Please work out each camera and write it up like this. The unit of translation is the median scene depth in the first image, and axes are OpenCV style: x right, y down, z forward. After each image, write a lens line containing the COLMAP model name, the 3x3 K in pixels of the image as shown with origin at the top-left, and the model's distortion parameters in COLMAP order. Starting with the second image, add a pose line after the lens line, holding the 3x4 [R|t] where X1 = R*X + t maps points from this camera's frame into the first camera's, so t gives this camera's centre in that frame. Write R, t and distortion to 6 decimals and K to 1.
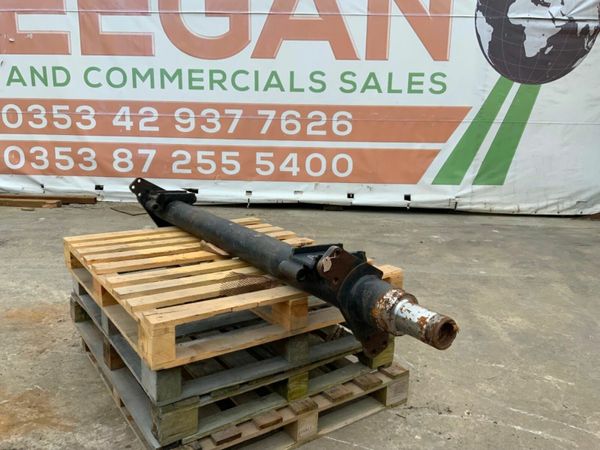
lens RADIAL K [[504.5, 0, 300.0], [0, 504.5, 225.0], [0, 0, 1]] dist [0.069933, -0.134638]
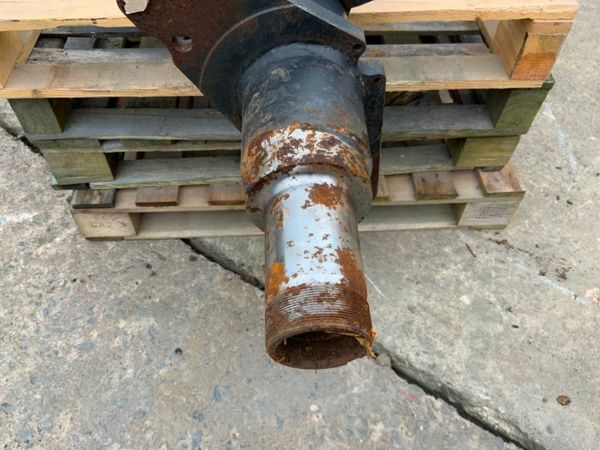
lens RADIAL K [[504.5, 0, 300.0], [0, 504.5, 225.0], [0, 0, 1]] dist [0.069933, -0.134638]
pose [[0.846985, 0.414817, -0.332481, 0.069702], [-0.102354, 0.740957, 0.663707, -0.008935], [0.521670, -0.528119, 0.670038, 0.164130]]
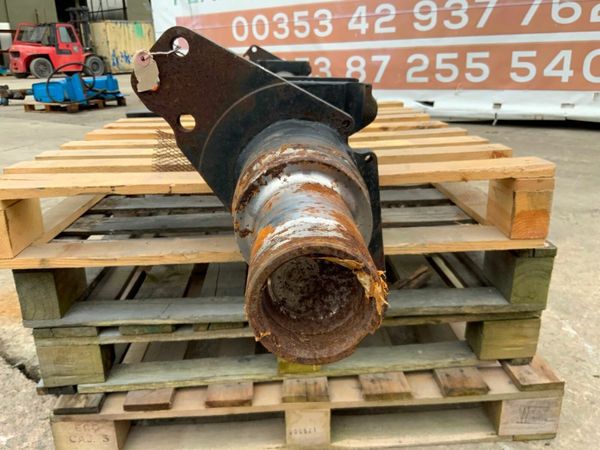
lens RADIAL K [[504.5, 0, 300.0], [0, 504.5, 225.0], [0, 0, 1]] dist [0.069933, -0.134638]
pose [[0.842461, 0.125668, -0.523896, 0.080114], [-0.060922, 0.988399, 0.139124, 0.028944], [0.535302, -0.085289, 0.840344, 0.158829]]
